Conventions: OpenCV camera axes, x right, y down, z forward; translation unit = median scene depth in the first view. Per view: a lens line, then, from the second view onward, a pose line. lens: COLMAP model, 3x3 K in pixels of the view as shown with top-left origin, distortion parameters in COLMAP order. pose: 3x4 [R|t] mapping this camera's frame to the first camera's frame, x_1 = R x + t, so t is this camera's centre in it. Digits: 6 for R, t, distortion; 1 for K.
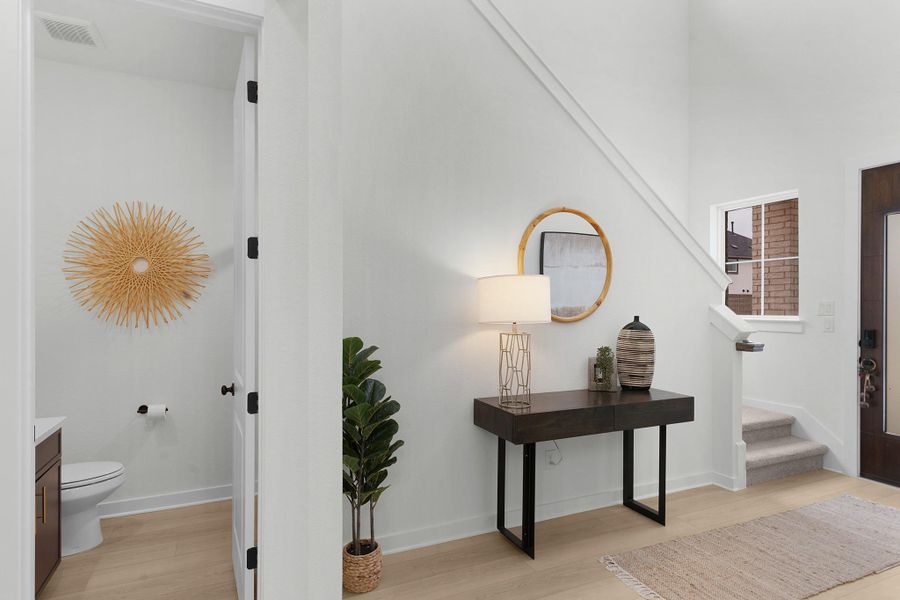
lens RADIAL K [[474.9, 0, 449.0], [0, 474.9, 306.3], [0, 0, 1]] dist [0.005855, 0.001116]
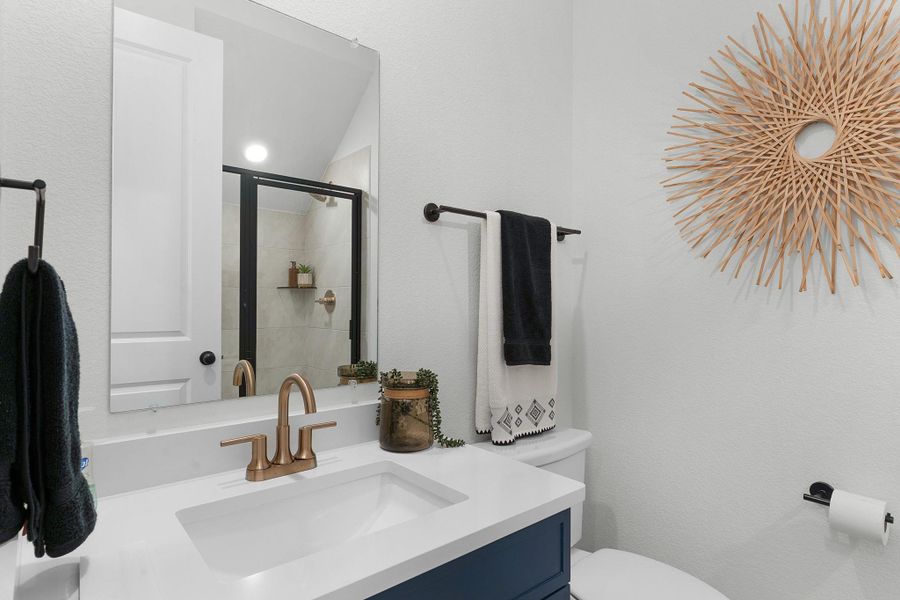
lens RADIAL K [[474.9, 0, 445.6], [0, 474.9, 301.5], [0, 0, 1]] dist [0.005855, 0.001116]
pose [[0.268765, -0.001480, -0.963205, -0.338096], [0.000325, 0.999999, -0.001446, 0.054457], [0.963206, 0.000076, 0.268765, 0.585445]]
